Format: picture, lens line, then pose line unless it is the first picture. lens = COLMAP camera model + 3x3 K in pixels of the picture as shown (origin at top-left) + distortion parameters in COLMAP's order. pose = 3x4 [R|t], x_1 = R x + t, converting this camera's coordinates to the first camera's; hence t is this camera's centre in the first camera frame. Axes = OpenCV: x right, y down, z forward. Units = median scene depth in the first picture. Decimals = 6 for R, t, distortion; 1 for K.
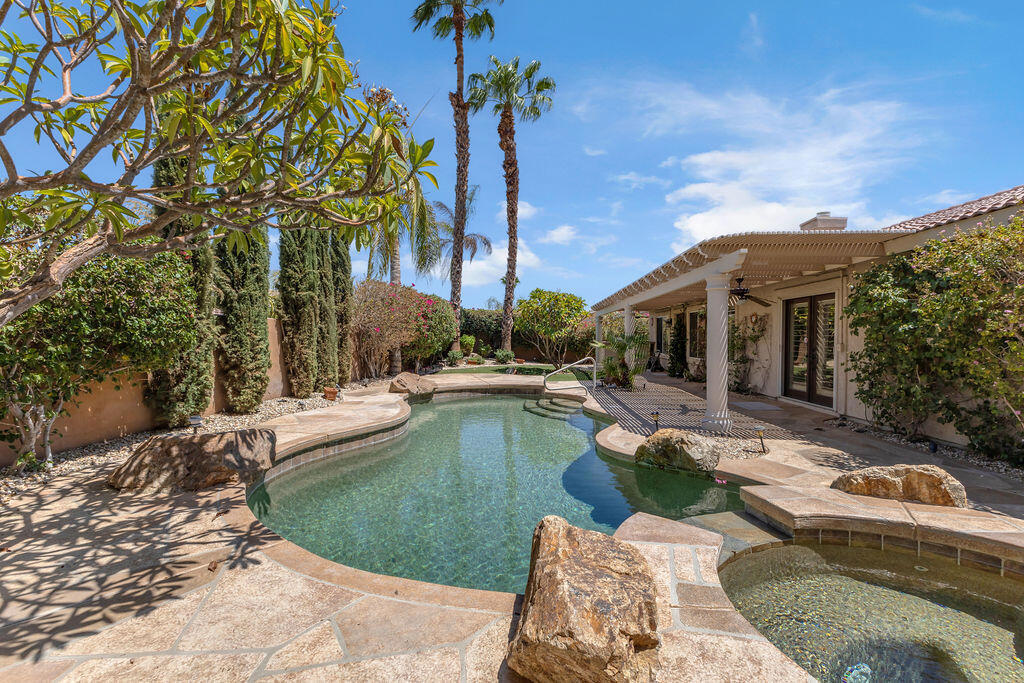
lens RADIAL K [[446.1, 0, 512.2], [0, 446.1, 335.4], [0, 0, 1]] dist [0.014487, 0.000044]
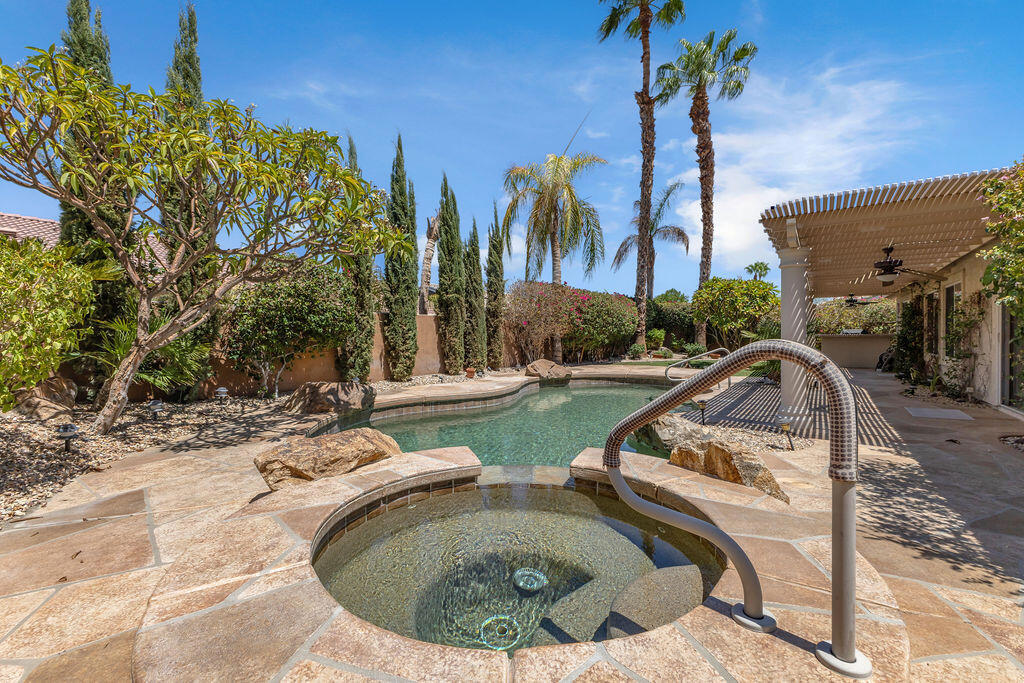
lens RADIAL K [[441.5, 0, 513.3], [0, 441.5, 331.2], [0, 0, 1]] dist [0.005724, -0.000530]
pose [[0.851344, -0.010112, -0.524511, 0.300645], [0.008036, 0.999948, -0.006235, 0.016712], [0.524547, 0.001093, 0.851381, -0.011629]]
